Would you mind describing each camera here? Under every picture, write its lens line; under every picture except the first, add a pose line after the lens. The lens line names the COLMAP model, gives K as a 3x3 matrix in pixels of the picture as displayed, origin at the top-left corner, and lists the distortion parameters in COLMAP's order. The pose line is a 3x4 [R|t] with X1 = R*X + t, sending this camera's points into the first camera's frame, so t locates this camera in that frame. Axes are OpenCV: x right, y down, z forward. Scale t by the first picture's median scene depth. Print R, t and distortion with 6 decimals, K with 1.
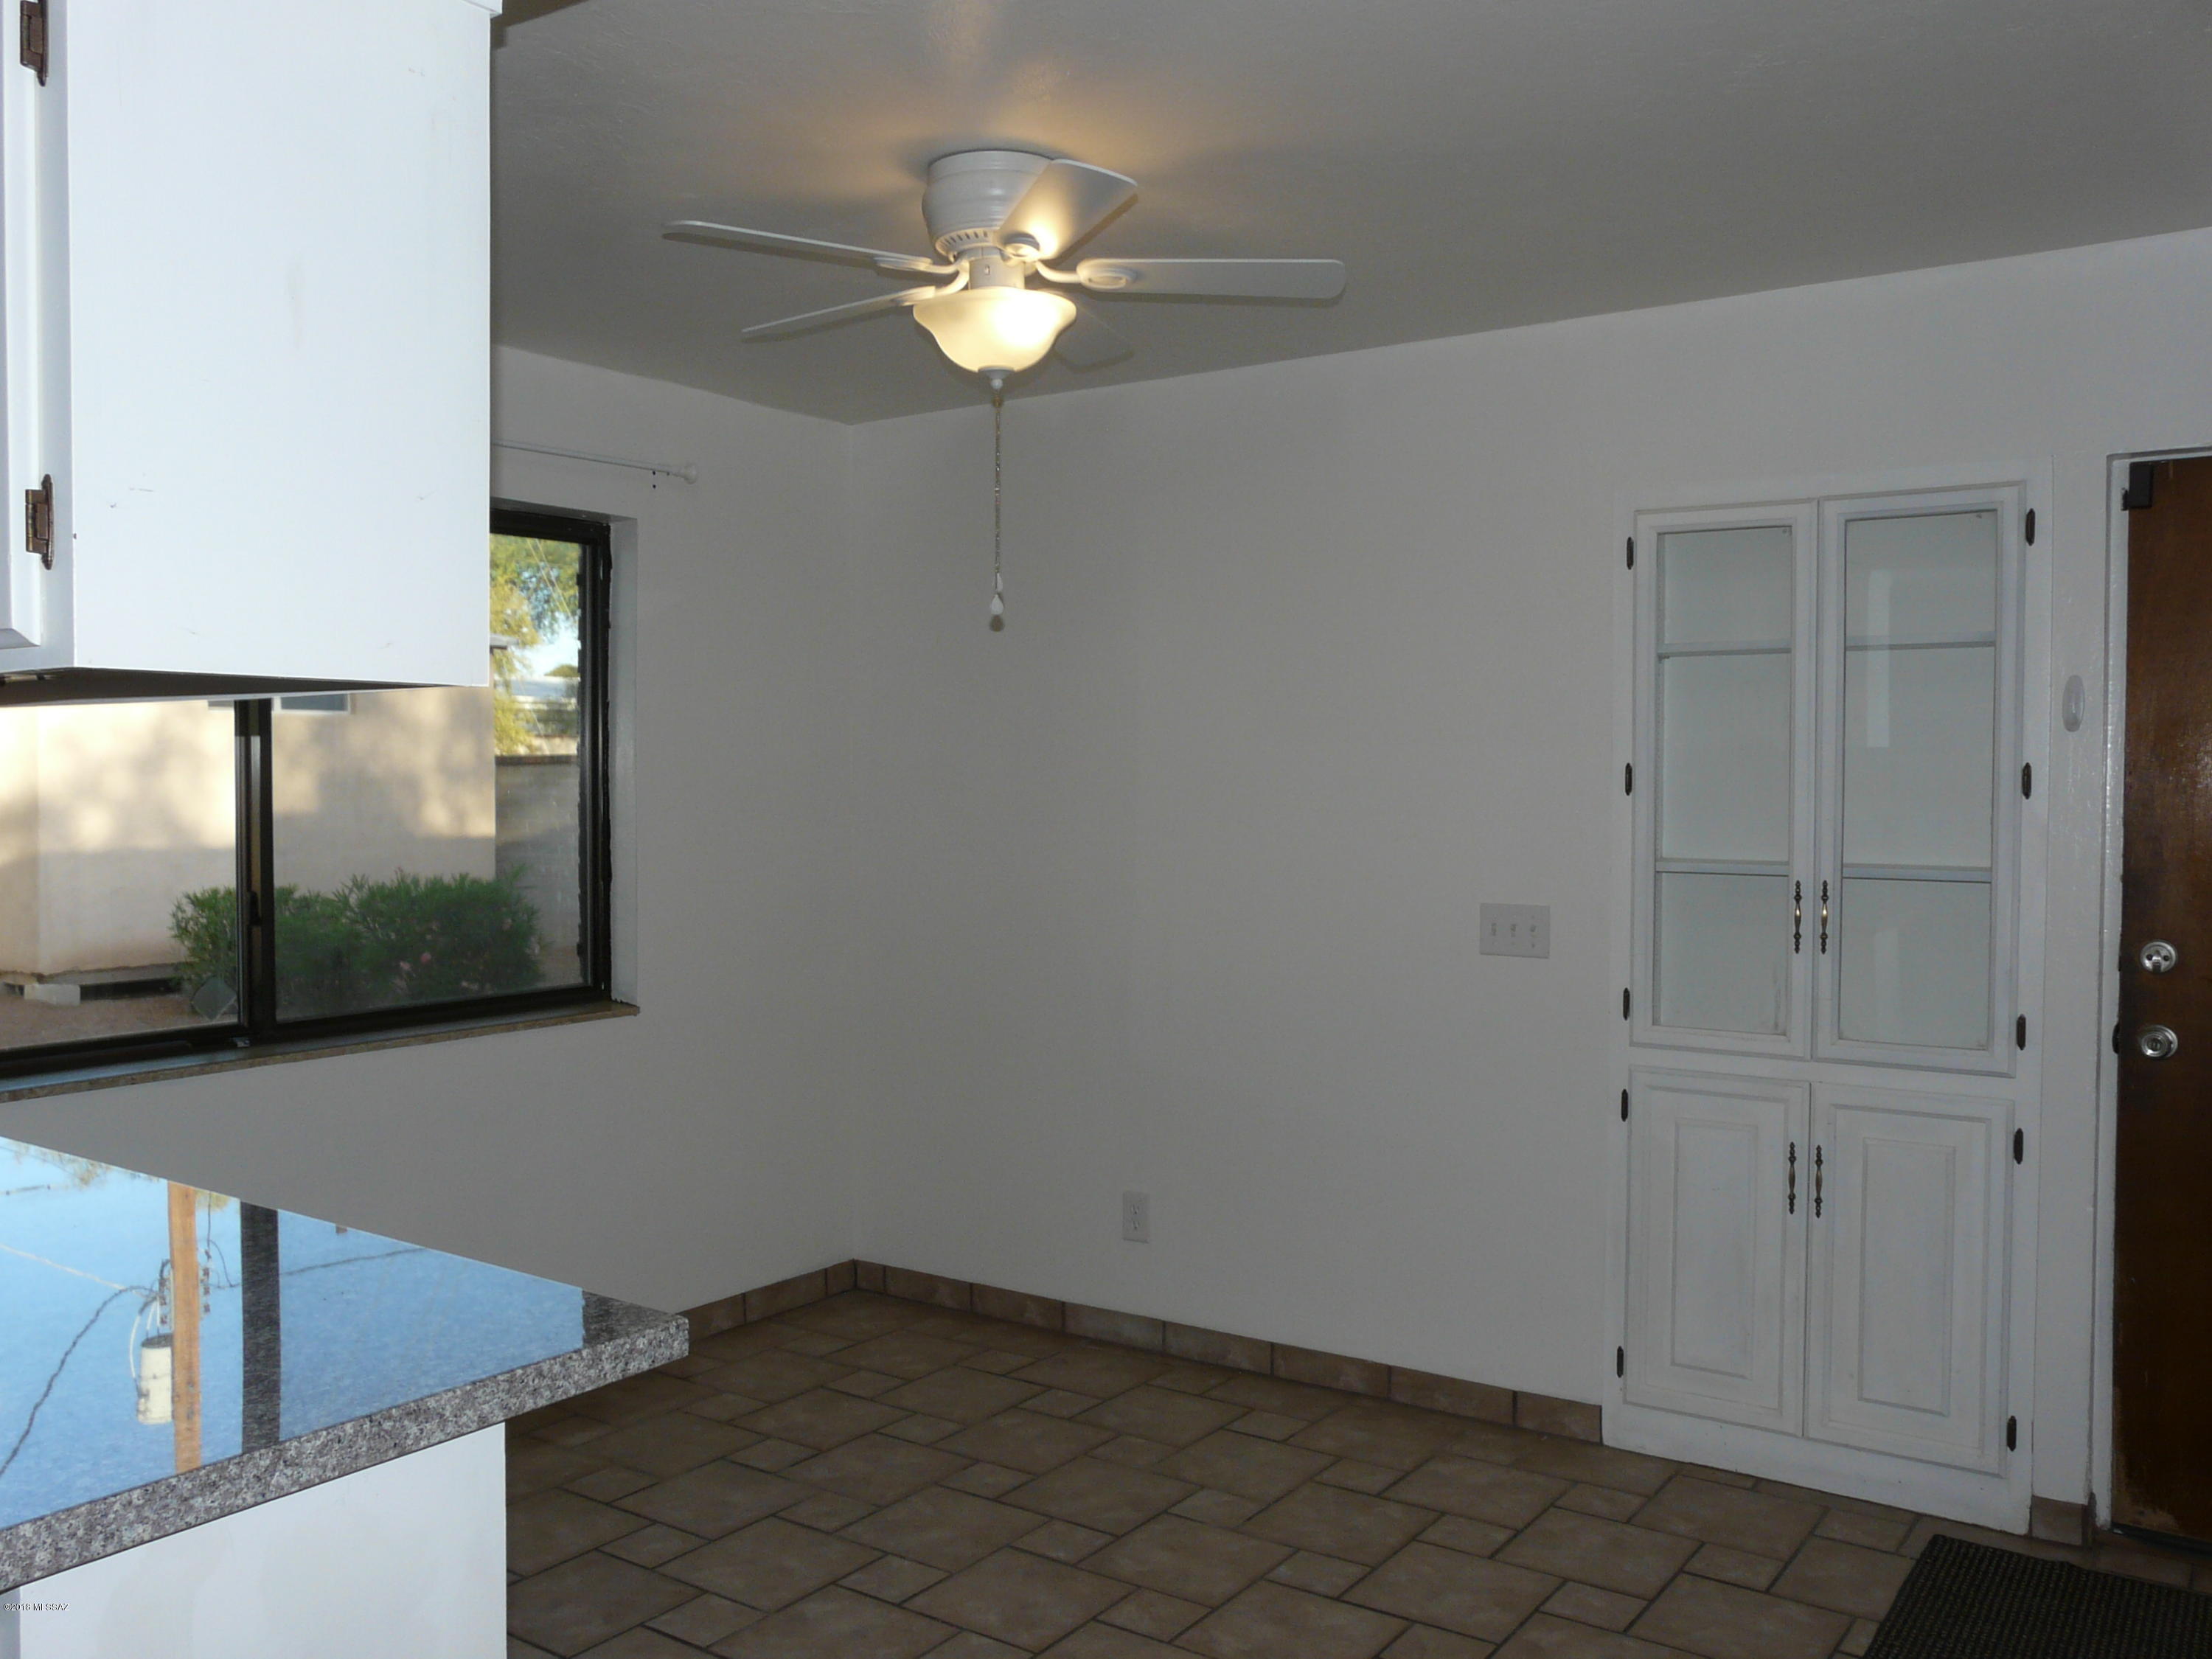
lens RADIAL K [[1825.2, 0, 1109.9], [0, 1825.2, 833.1], [0, 0, 1]] dist [-0.083073, 0.098188]
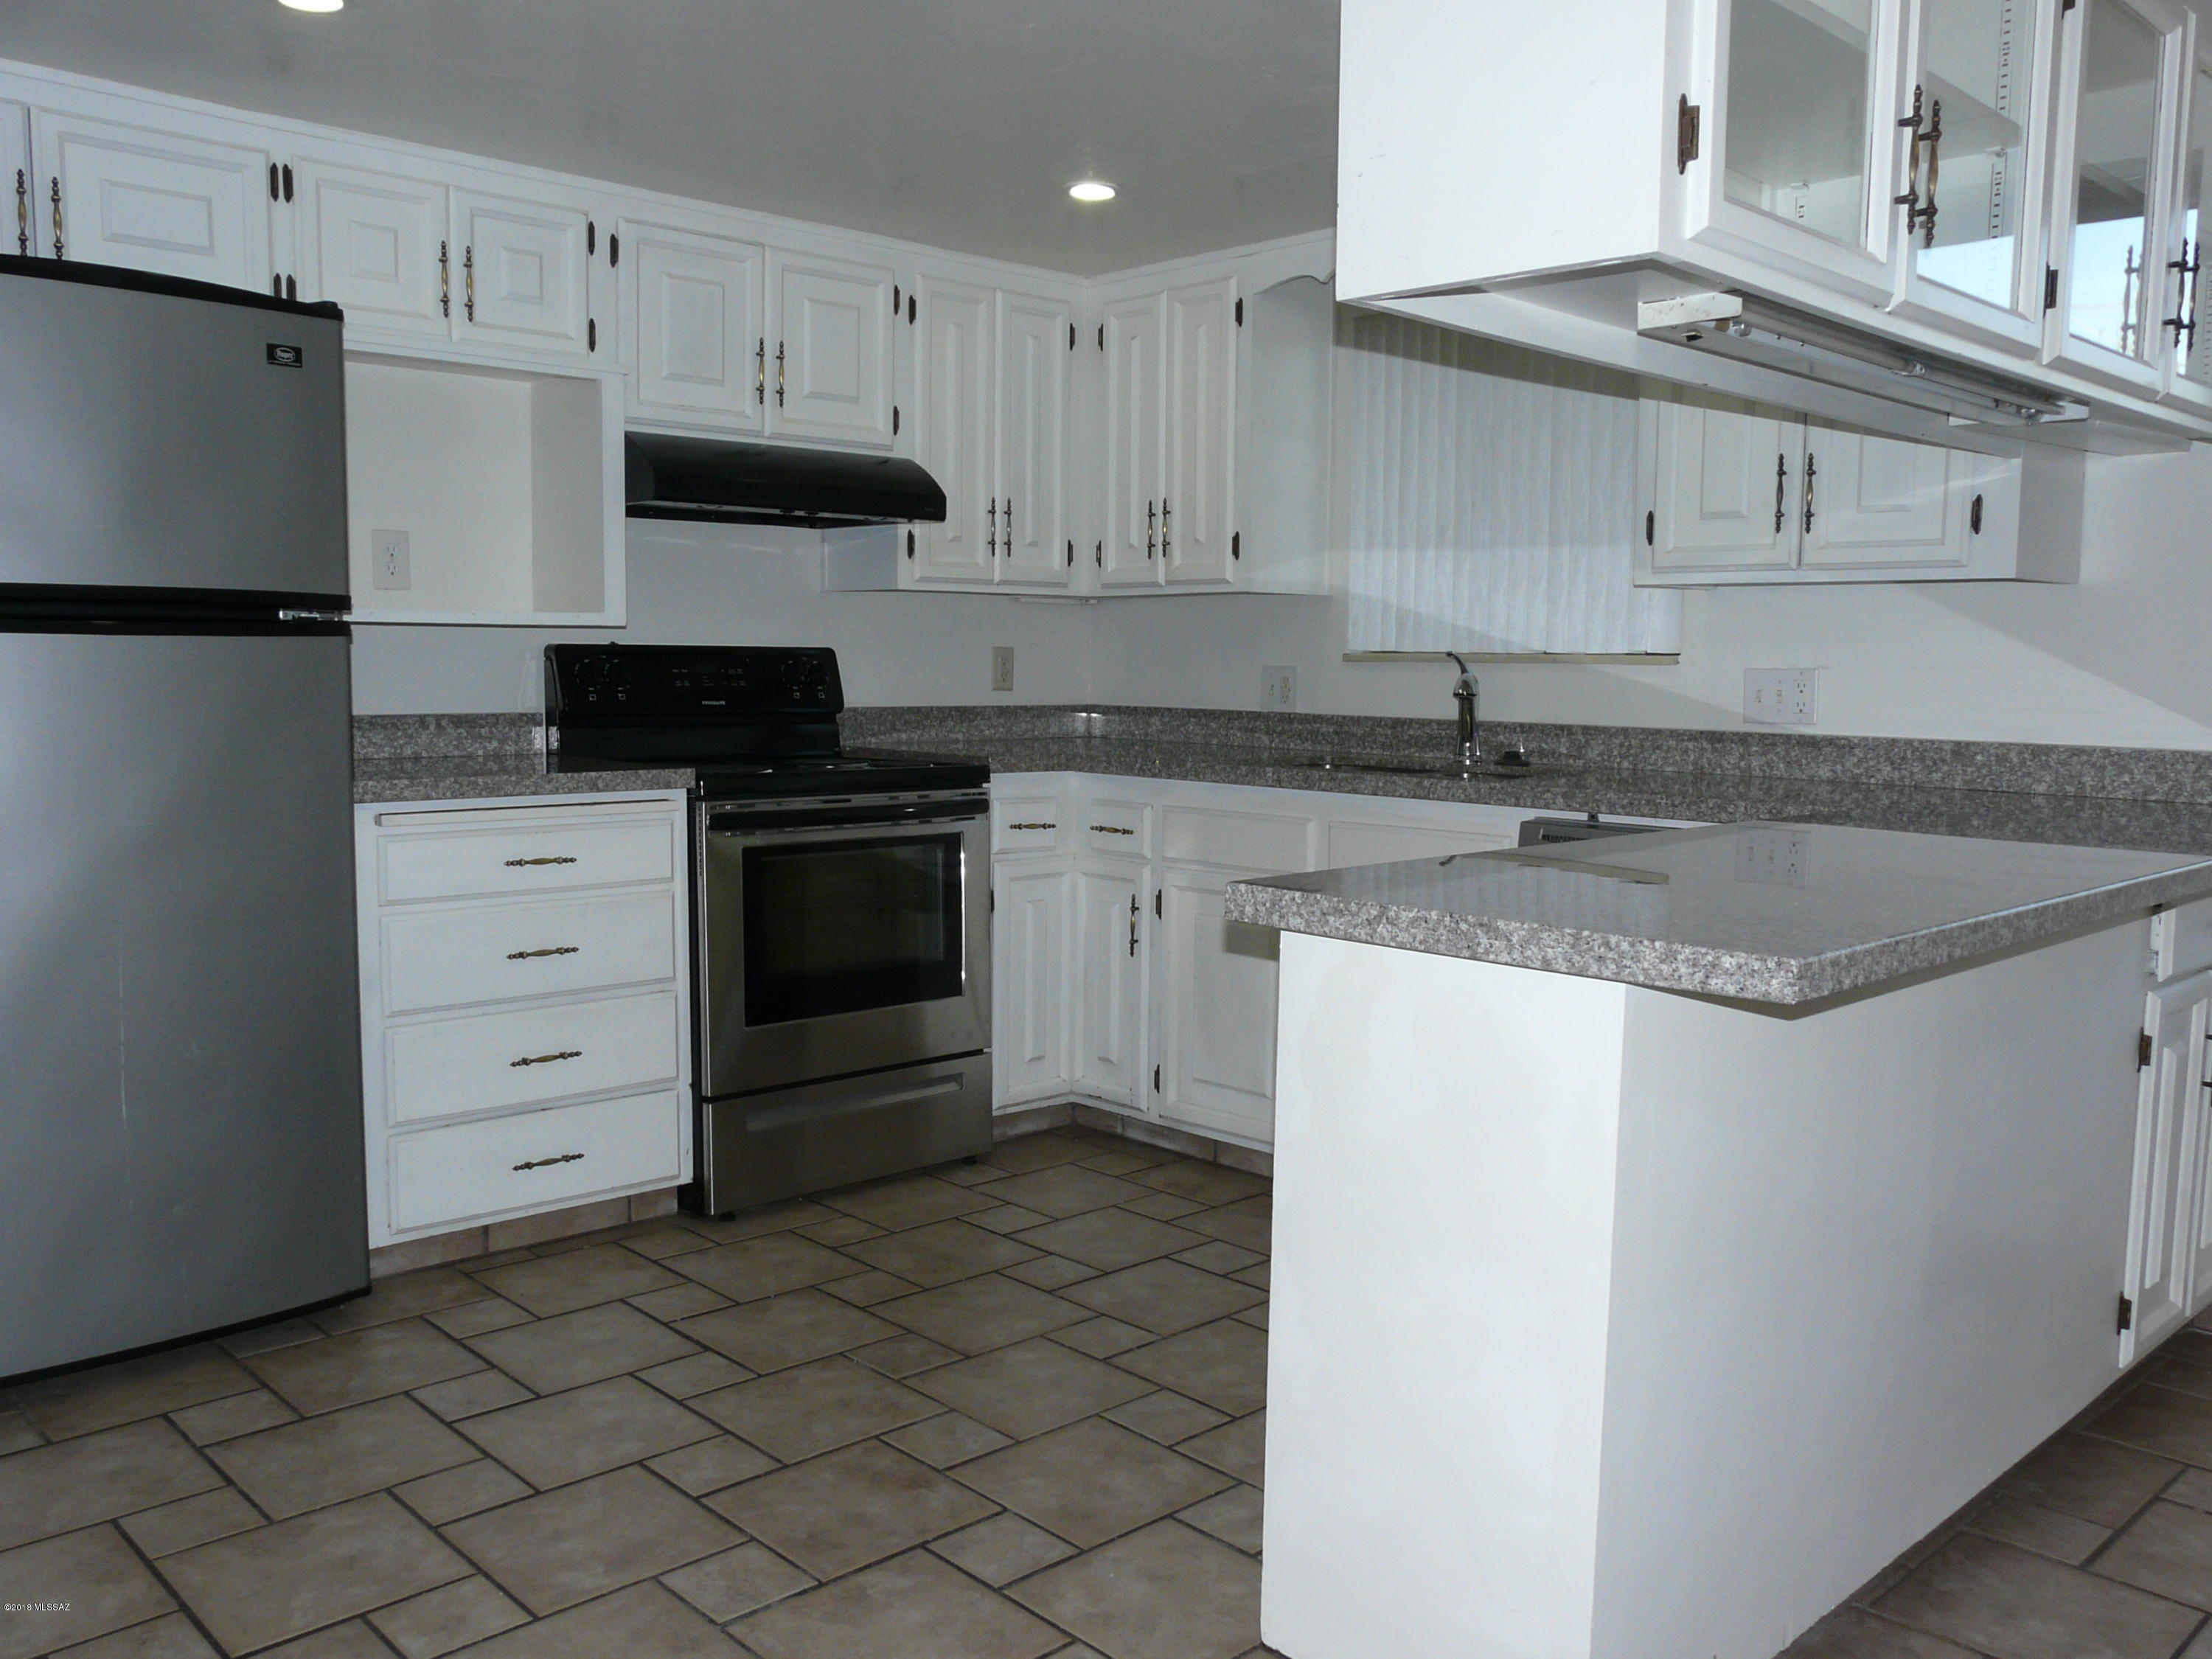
lens RADIAL K [[1825.2, 0, 1109.9], [0, 1825.2, 833.1], [0, 0, 1]] dist [-0.083073, 0.098188]
pose [[-0.193339, 0.092066, -0.976803, 0.284364], [-0.046264, 0.993625, 0.102808, 0.059361], [0.980041, 0.065068, -0.187847, 0.365855]]
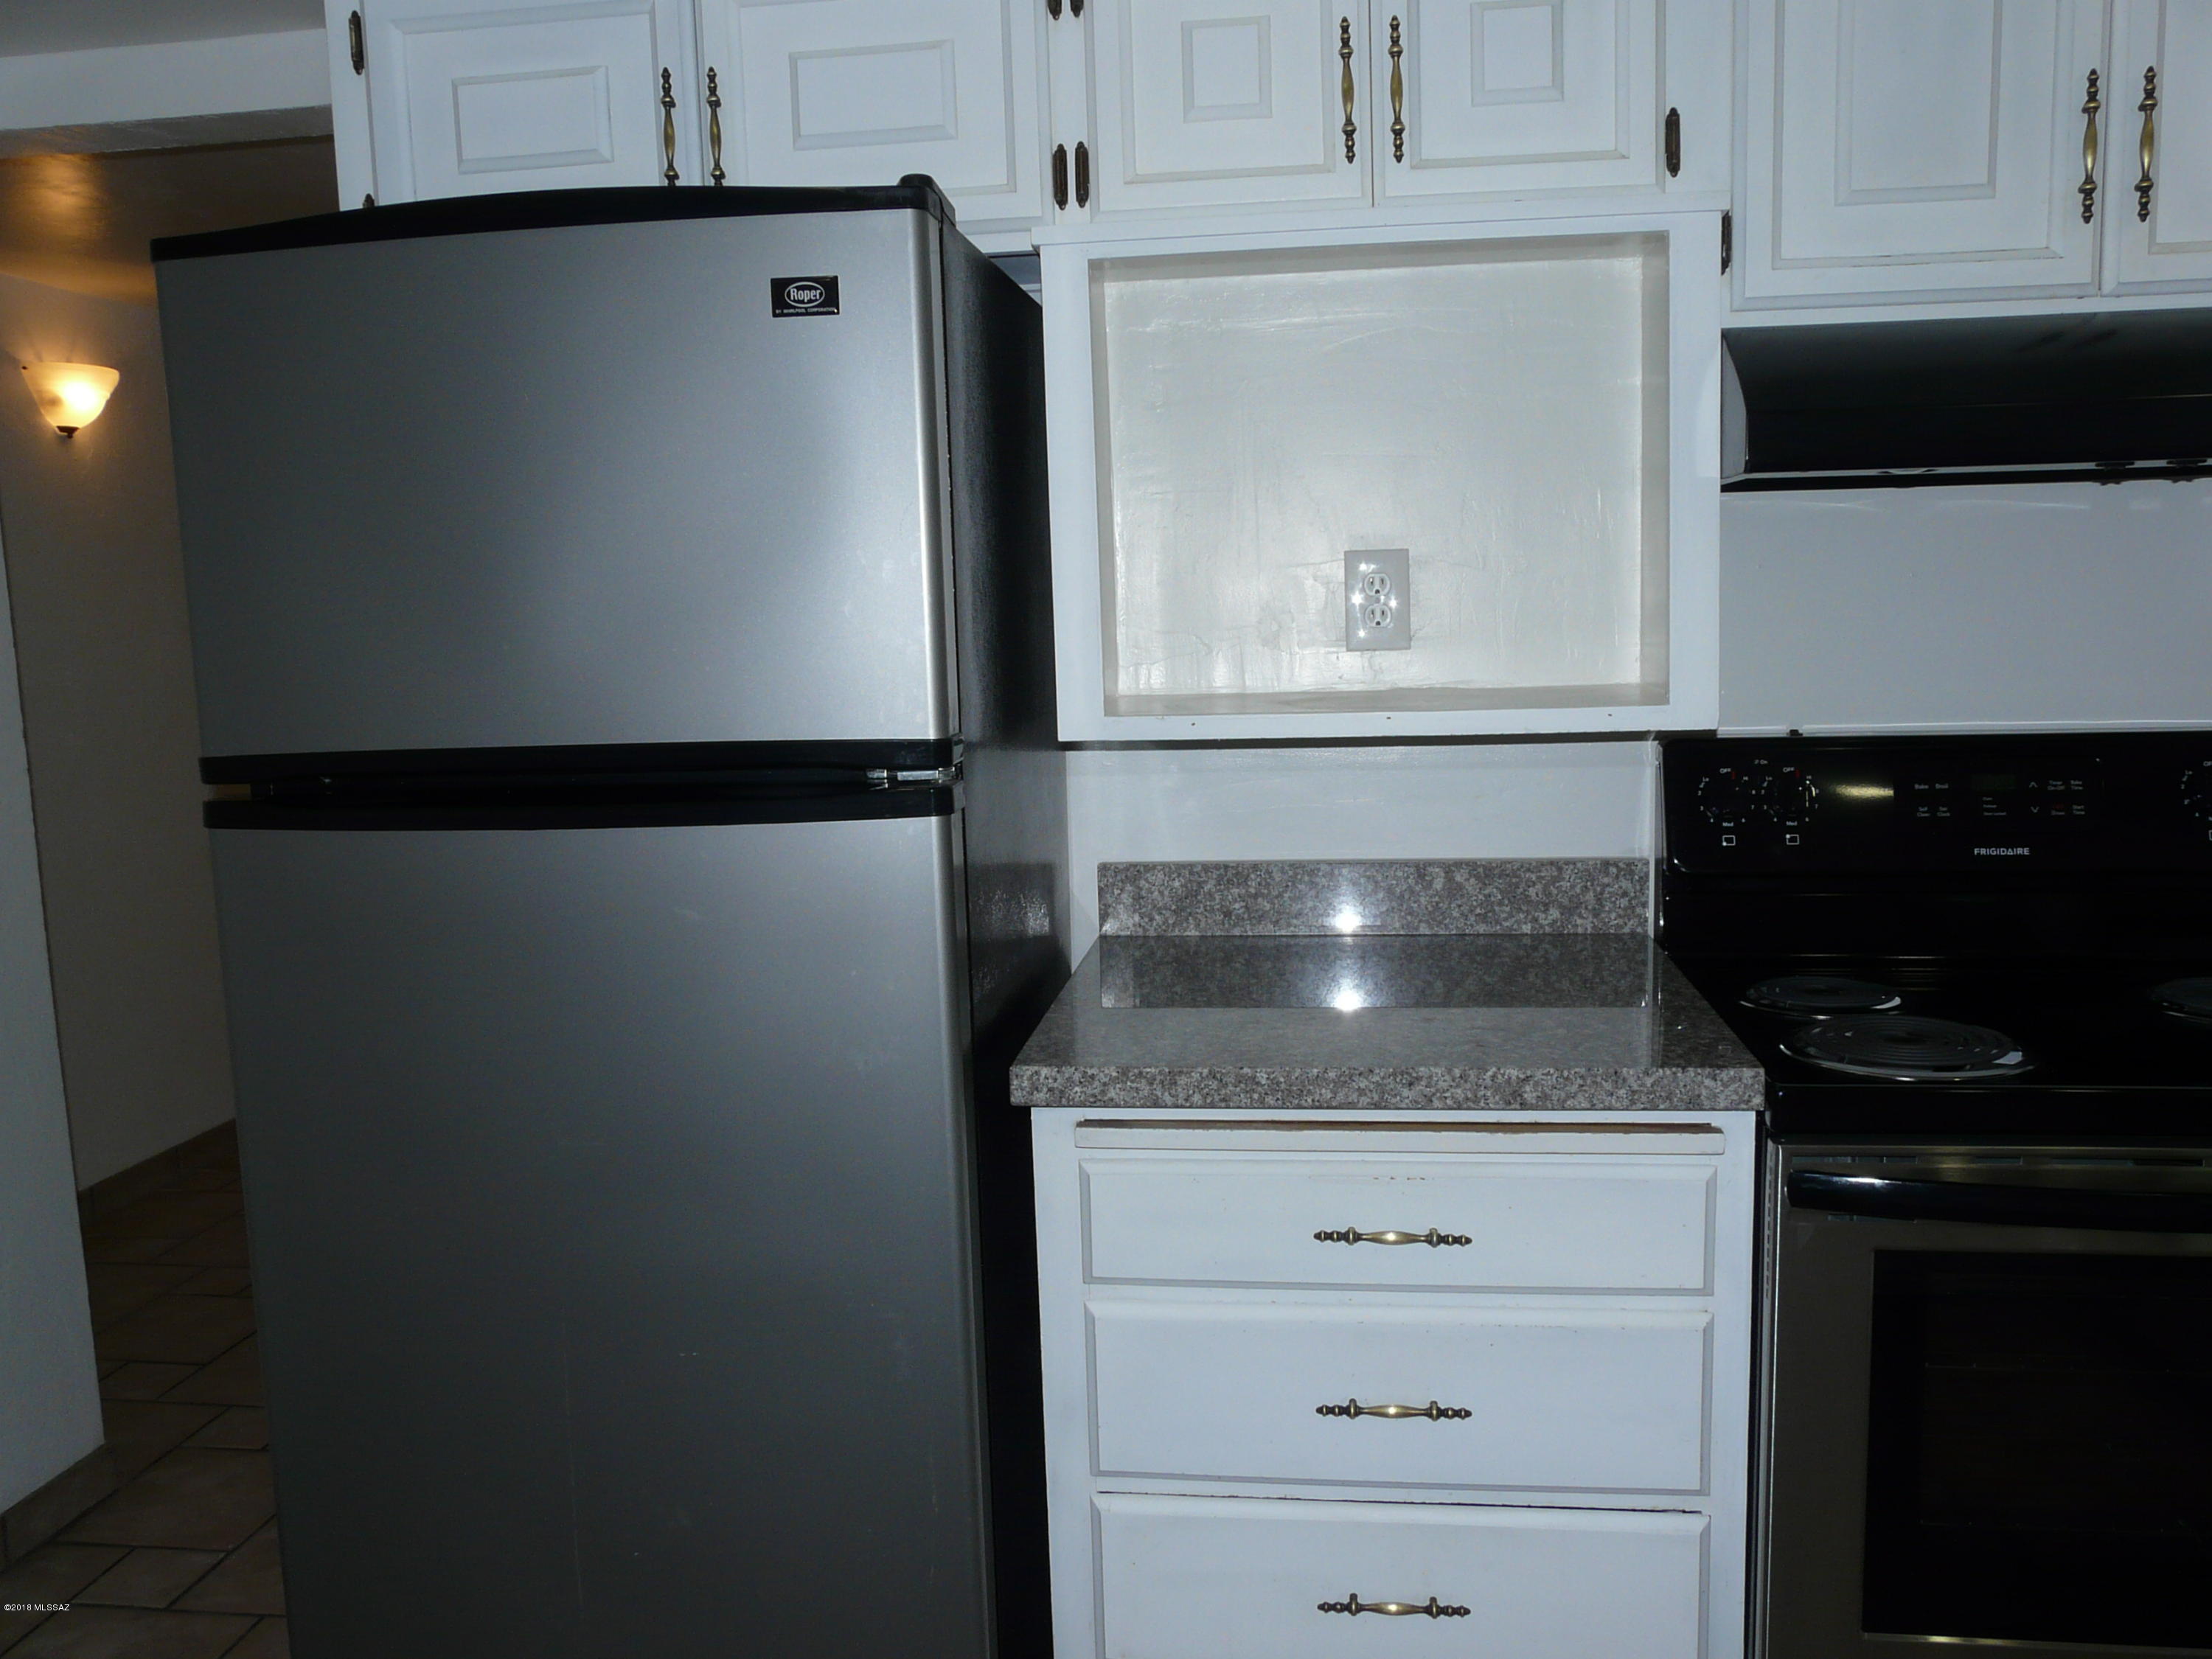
lens RADIAL K [[1825.2, 0, 1109.9], [0, 1825.2, 833.1], [0, 0, 1]] dist [-0.083073, 0.098188]
pose [[-0.890300, 0.089086, -0.446575, -0.257585], [0.014726, 0.985797, 0.167295, 0.006436], [0.455136, 0.142366, -0.878967, 0.274446]]
